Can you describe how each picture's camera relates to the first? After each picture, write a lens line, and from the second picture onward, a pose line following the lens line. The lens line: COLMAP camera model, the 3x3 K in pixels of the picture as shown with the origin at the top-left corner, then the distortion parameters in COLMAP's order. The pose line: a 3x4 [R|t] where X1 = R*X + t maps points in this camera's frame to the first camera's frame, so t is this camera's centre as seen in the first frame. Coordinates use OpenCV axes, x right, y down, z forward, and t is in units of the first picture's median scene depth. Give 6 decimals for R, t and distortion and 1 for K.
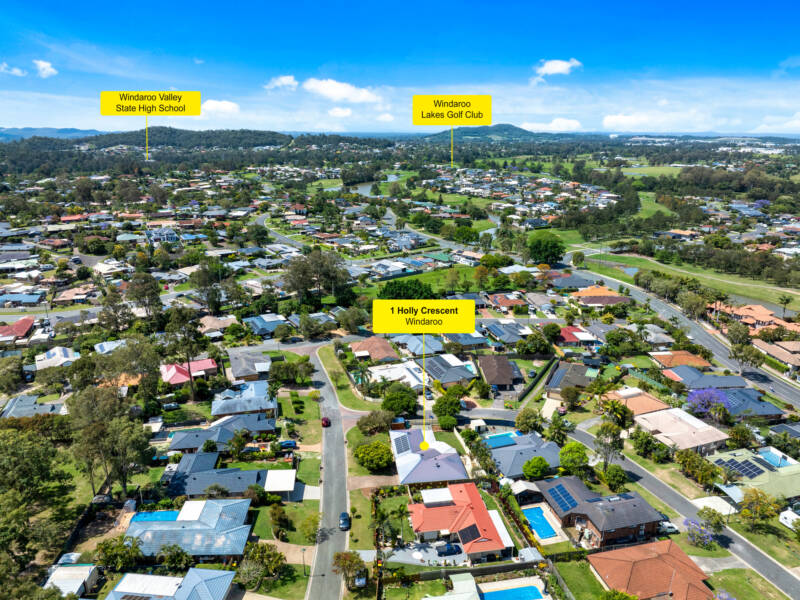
lens RADIAL K [[552.4, 0, 409.2], [0, 552.4, 299.8], [0, 0, 1]] dist [-0.027464, -0.003211]
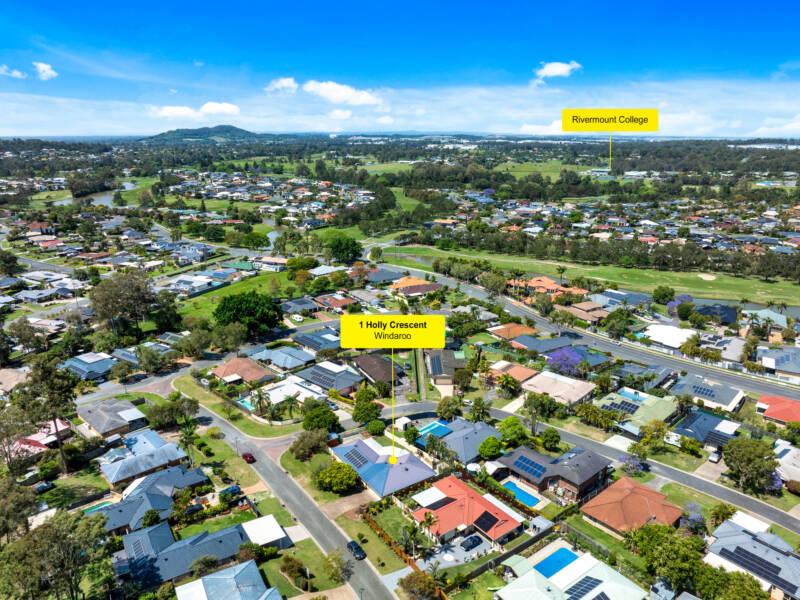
lens RADIAL K [[552.4, 0, 409.2], [0, 552.4, 299.8], [0, 0, 1]] dist [-0.027464, -0.003211]
pose [[0.896897, -0.130975, 0.422399, -0.179859], [0.131630, 0.990910, 0.027761, -0.015984], [-0.422196, 0.030702, 0.905985, 0.048607]]
